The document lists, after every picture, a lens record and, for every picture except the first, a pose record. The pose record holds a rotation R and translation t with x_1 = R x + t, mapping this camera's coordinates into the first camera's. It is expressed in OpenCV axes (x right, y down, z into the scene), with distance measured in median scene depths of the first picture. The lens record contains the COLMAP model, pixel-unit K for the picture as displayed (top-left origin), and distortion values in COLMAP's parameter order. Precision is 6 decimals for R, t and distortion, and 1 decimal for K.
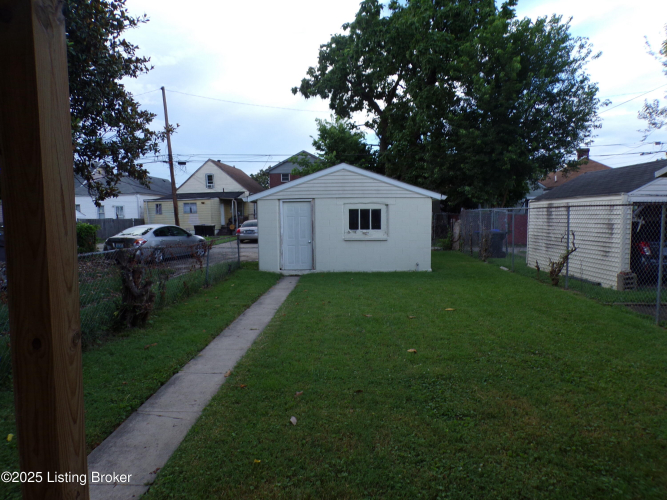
lens RADIAL K [[460.7, 0, 333.5], [0, 460.7, 250.0], [0, 0, 1]] dist [0.002273, 0.004853]
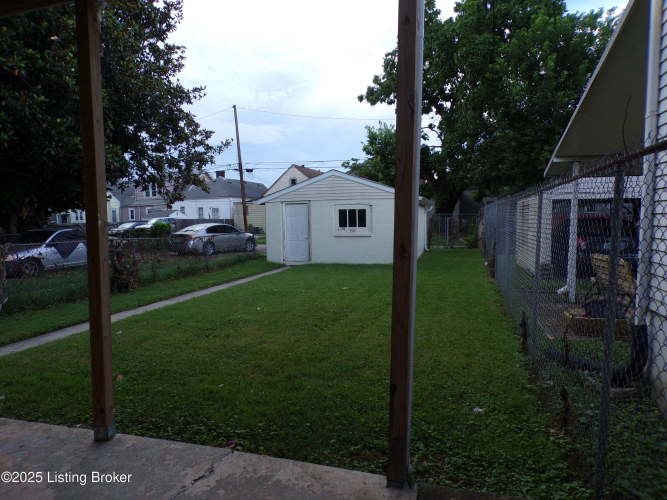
lens RADIAL K [[460.7, 0, 333.5], [0, 460.7, 250.0], [0, 0, 1]] dist [0.002273, 0.004853]
pose [[0.972013, 0.012836, -0.234578, 0.202554], [-0.013198, 0.999913, 0.000027, 0.009314], [0.234557, 0.003069, 0.972097, -0.091690]]
